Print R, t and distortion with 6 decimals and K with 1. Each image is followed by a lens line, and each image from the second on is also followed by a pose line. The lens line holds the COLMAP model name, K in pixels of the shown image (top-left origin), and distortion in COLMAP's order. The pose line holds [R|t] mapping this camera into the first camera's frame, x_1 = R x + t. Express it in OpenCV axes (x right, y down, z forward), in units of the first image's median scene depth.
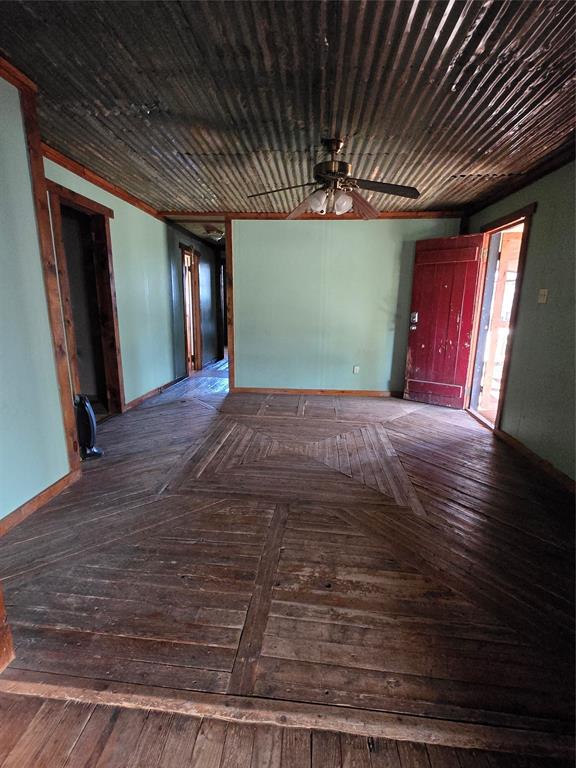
lens RADIAL K [[362.5, 0, 283.8], [0, 362.5, 386.4], [0, 0, 1]] dist [-0.002878, 0.001662]
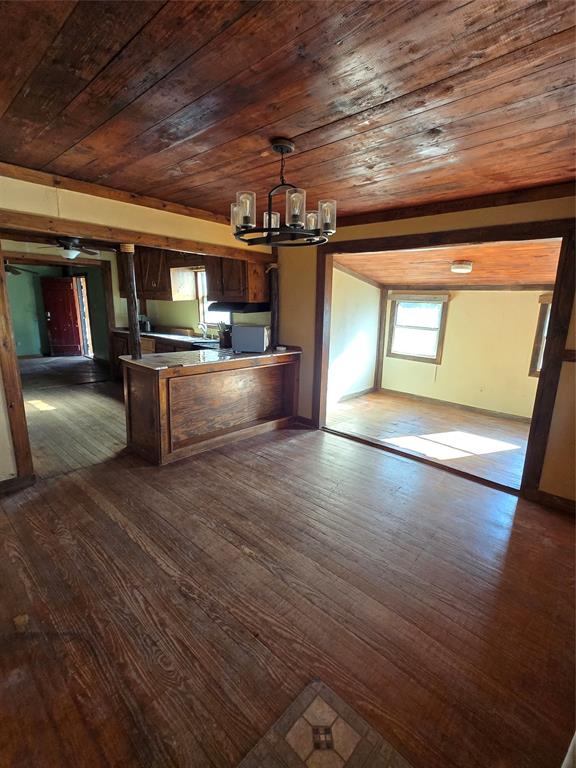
lens RADIAL K [[362.5, 0, 286.4], [0, 362.5, 383.5], [0, 0, 1]] dist [-0.002878, 0.001662]
pose [[0.621531, -0.175210, 0.763545, -0.412974], [0.161444, 0.982394, 0.094013, 0.208666], [-0.766574, 0.064838, 0.638874, -1.257069]]
